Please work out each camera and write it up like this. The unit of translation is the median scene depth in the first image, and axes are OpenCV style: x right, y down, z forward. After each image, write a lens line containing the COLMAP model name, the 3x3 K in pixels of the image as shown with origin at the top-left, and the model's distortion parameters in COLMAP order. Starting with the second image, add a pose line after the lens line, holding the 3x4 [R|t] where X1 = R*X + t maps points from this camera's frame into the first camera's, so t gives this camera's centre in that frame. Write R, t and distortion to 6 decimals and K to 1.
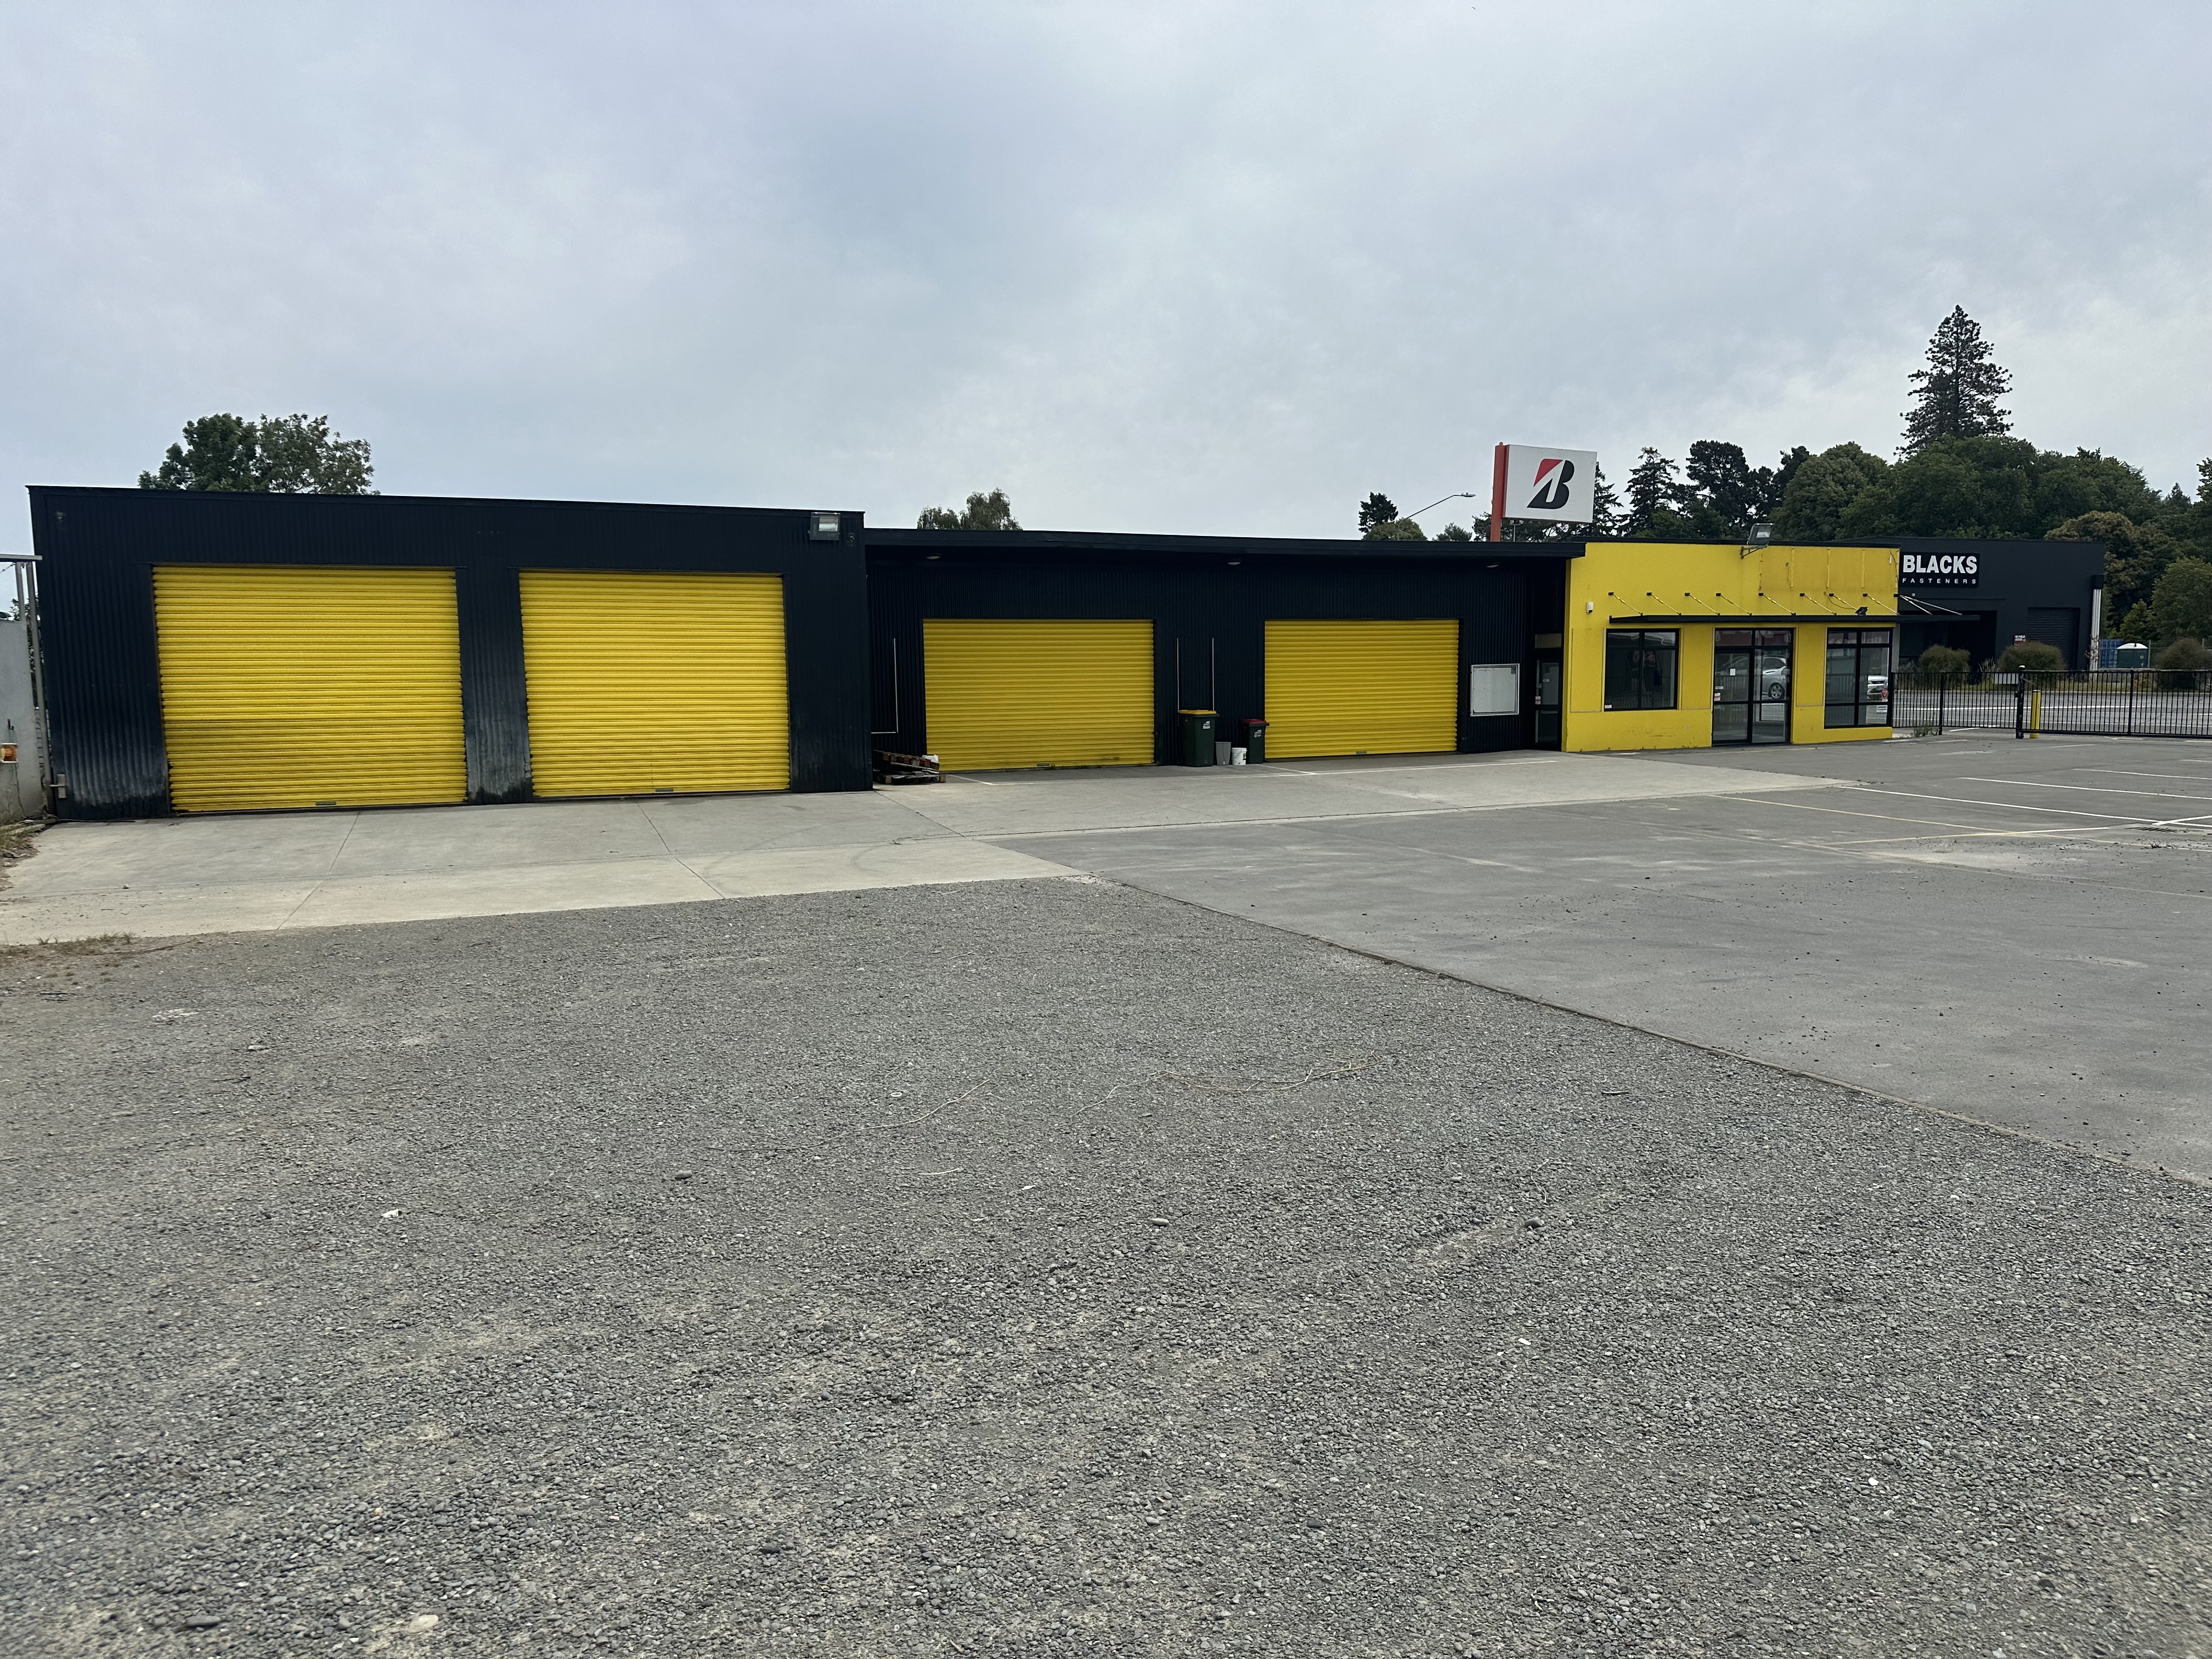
lens RADIAL K [[1564.1, 0, 1084.5], [0, 1564.1, 843.1], [0, 0, 1]] dist [0.079631, -0.107872]
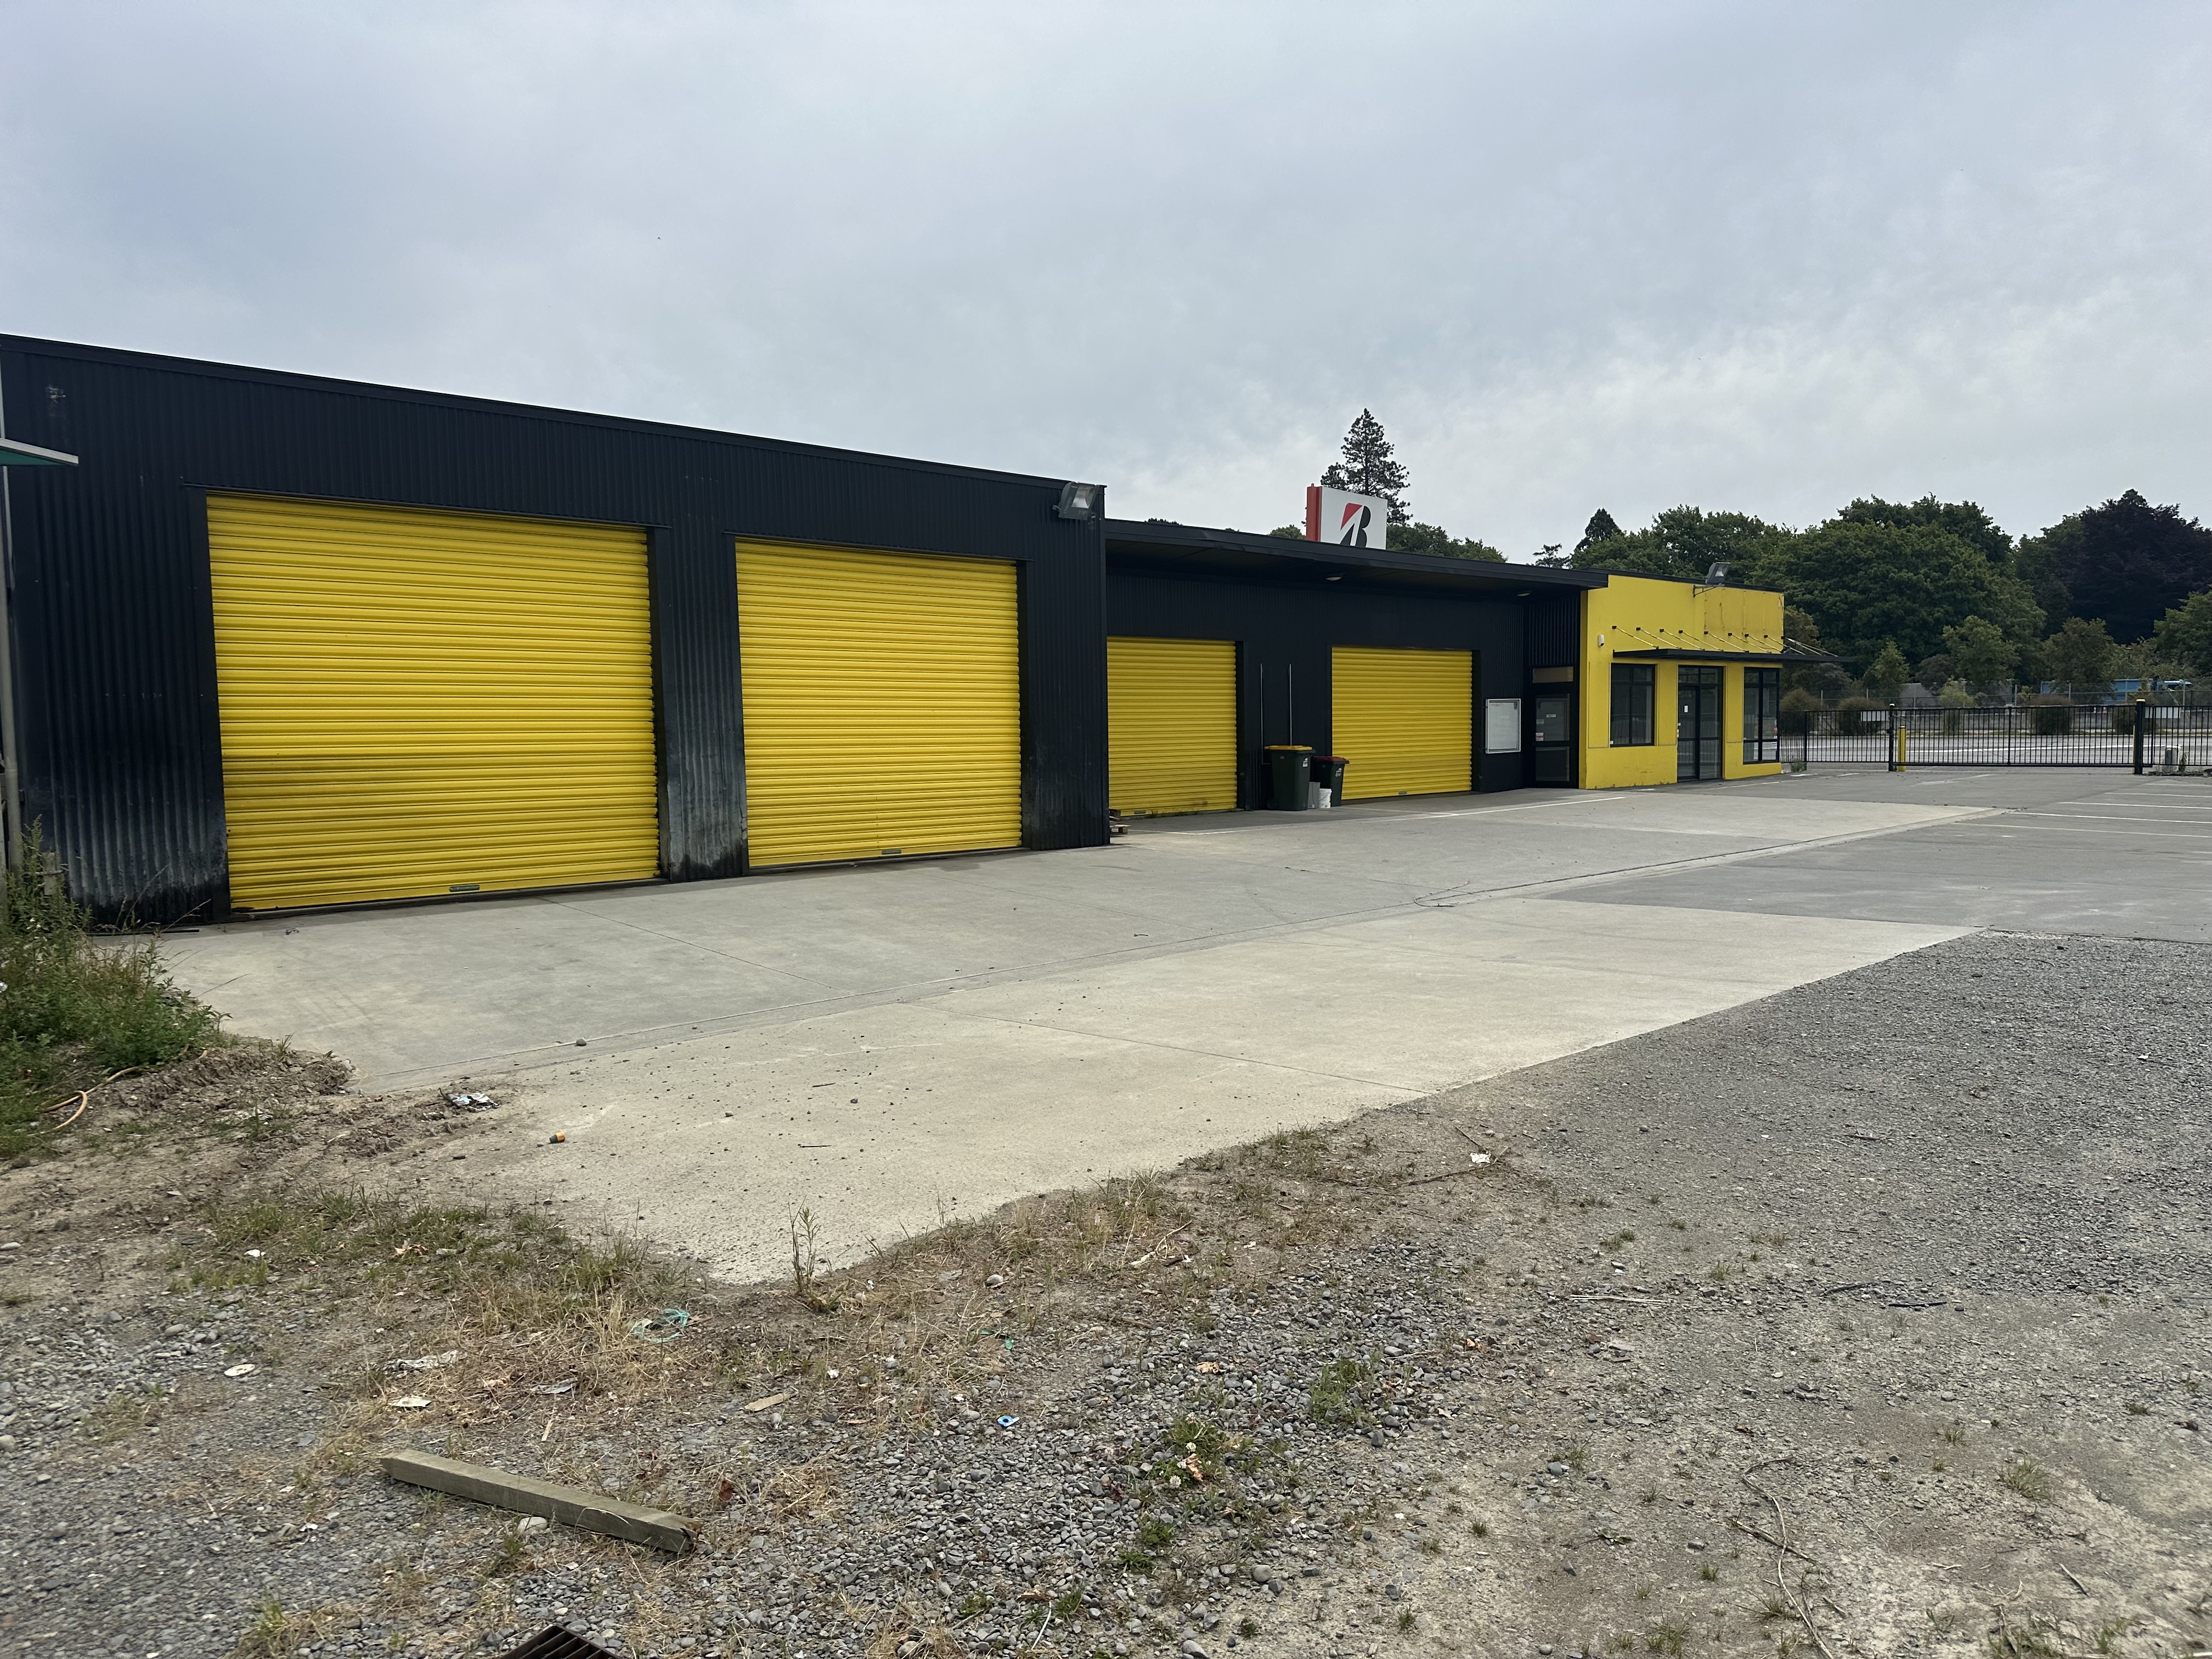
lens RADIAL K [[1564.1, 0, 1099.7], [0, 1564.1, 822.5], [0, 0, 1]] dist [0.079631, -0.107872]
pose [[0.925390, -0.024125, 0.378248, -0.333890], [0.043677, 0.998112, -0.043194, -0.008982], [-0.376492, 0.056492, 0.924696, 0.221657]]
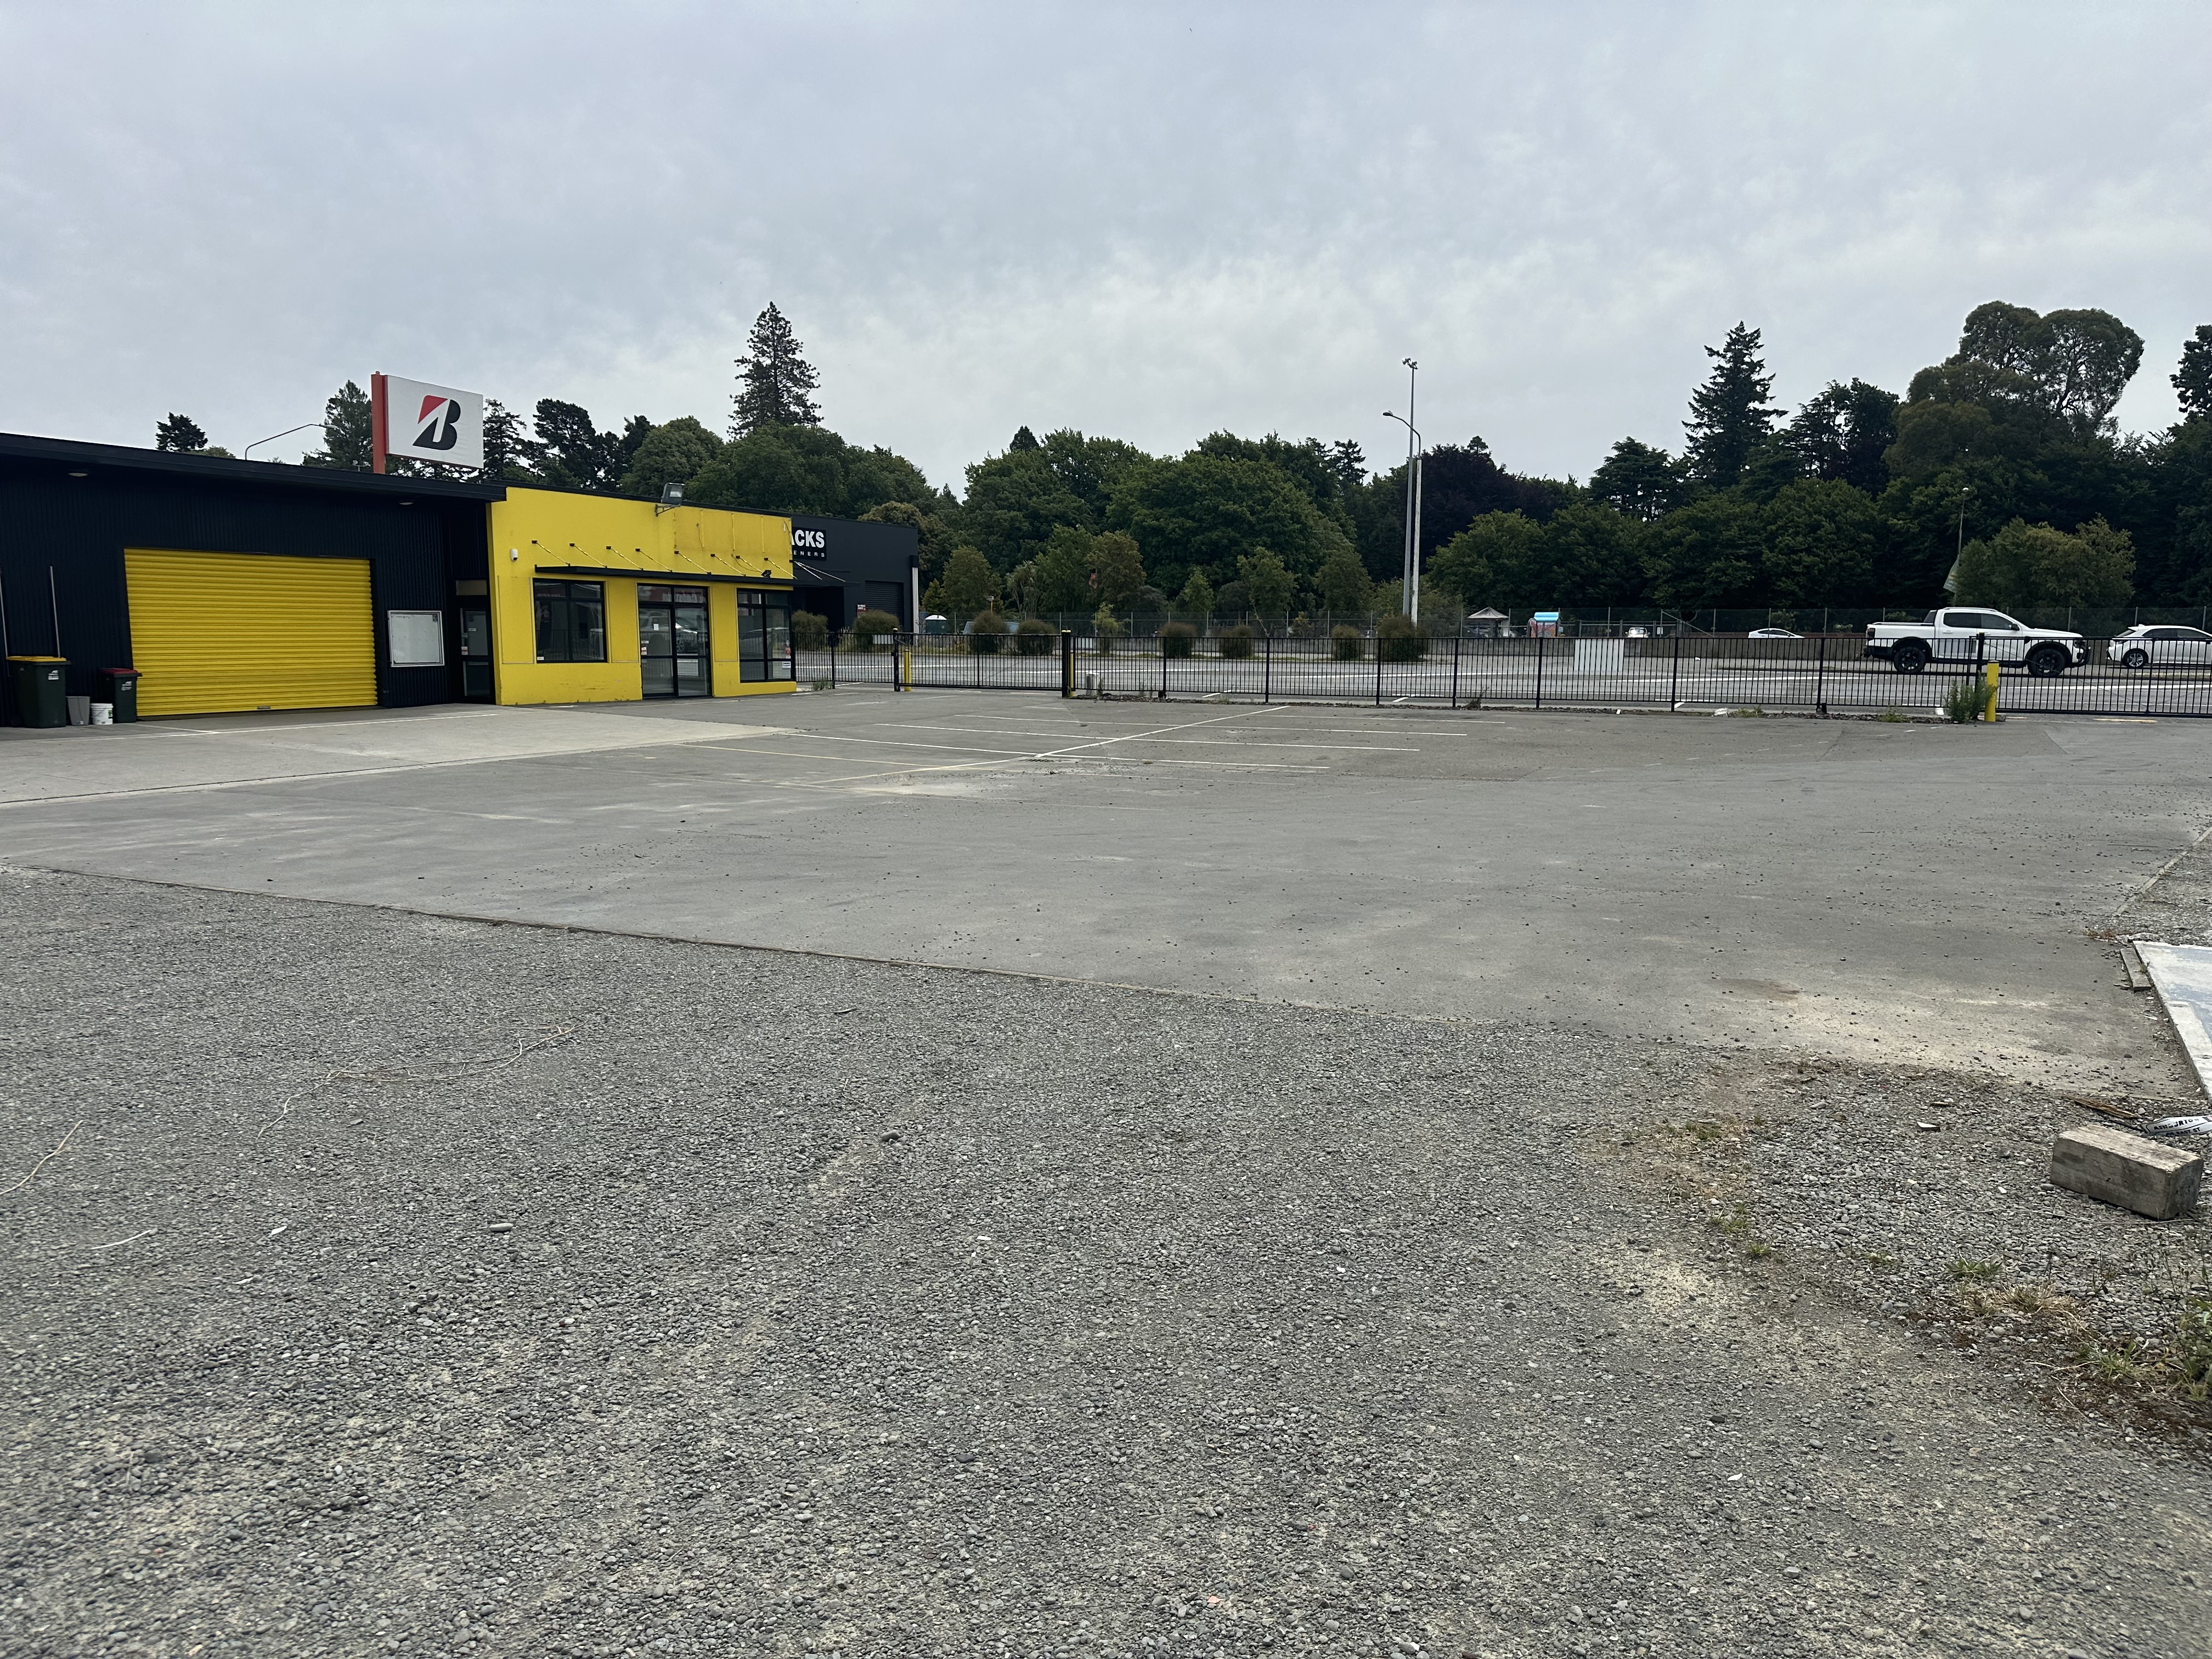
lens RADIAL K [[1564.1, 0, 1124.7], [0, 1564.1, 854.7], [0, 0, 1]] dist [0.079631, -0.107872]
pose [[0.755996, -0.073586, 0.650427, -0.039638], [0.052519, 0.997276, 0.051783, 0.002676], [-0.652466, -0.004989, 0.757802, 0.023466]]
